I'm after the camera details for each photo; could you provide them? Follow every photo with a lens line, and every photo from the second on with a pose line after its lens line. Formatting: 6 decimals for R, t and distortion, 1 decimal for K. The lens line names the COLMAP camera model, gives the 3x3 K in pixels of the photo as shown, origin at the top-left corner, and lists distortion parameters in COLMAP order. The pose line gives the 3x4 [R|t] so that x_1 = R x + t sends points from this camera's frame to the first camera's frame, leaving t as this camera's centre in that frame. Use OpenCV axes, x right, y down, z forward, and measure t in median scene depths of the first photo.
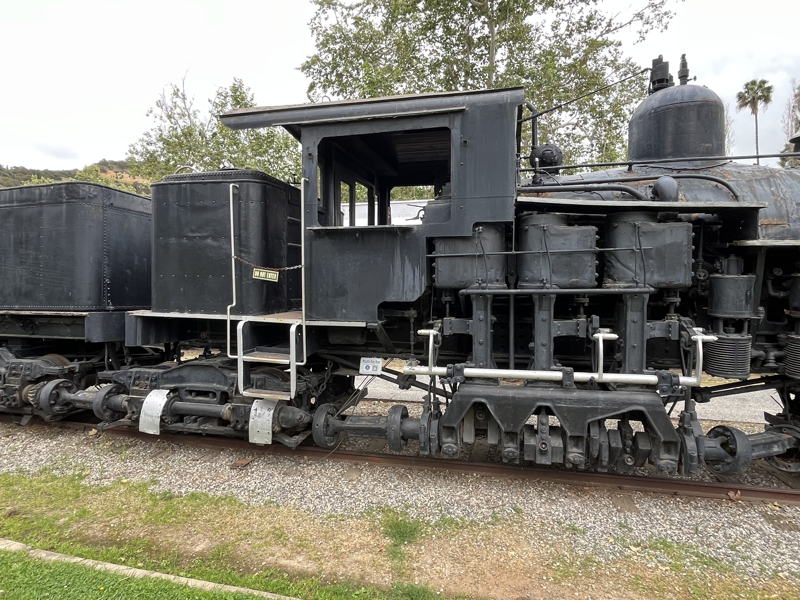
lens RADIAL K [[470.6, 0, 400.0], [0, 470.6, 300.0], [0, 0, 1]] dist [-0.004983, -0.001936]
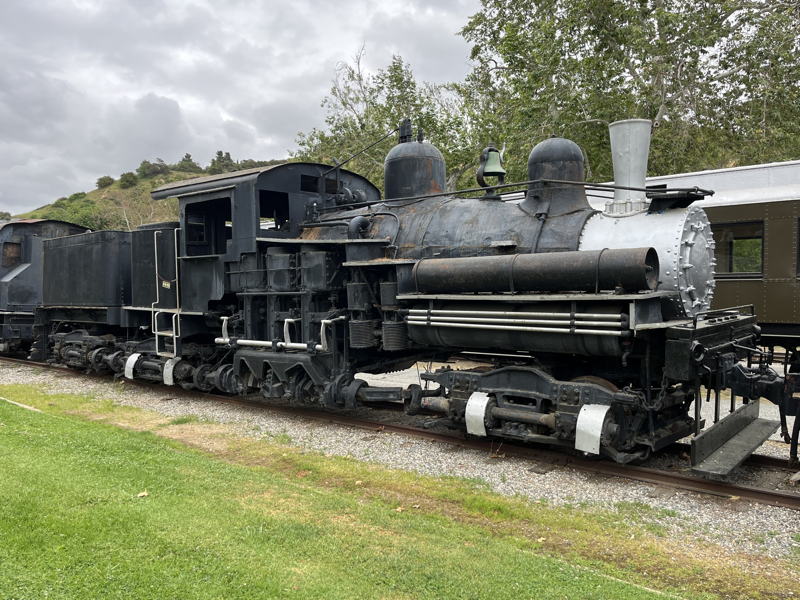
lens RADIAL K [[626.8, 0, 400.0], [0, 626.8, 300.0], [0, 0, 1]] dist [0.034820, 0.000373]
pose [[0.904764, -0.001574, -0.425910, 1.453798], [-0.000973, 0.999983, -0.005762, 0.014167], [0.425912, 0.005628, 0.904747, -0.711245]]
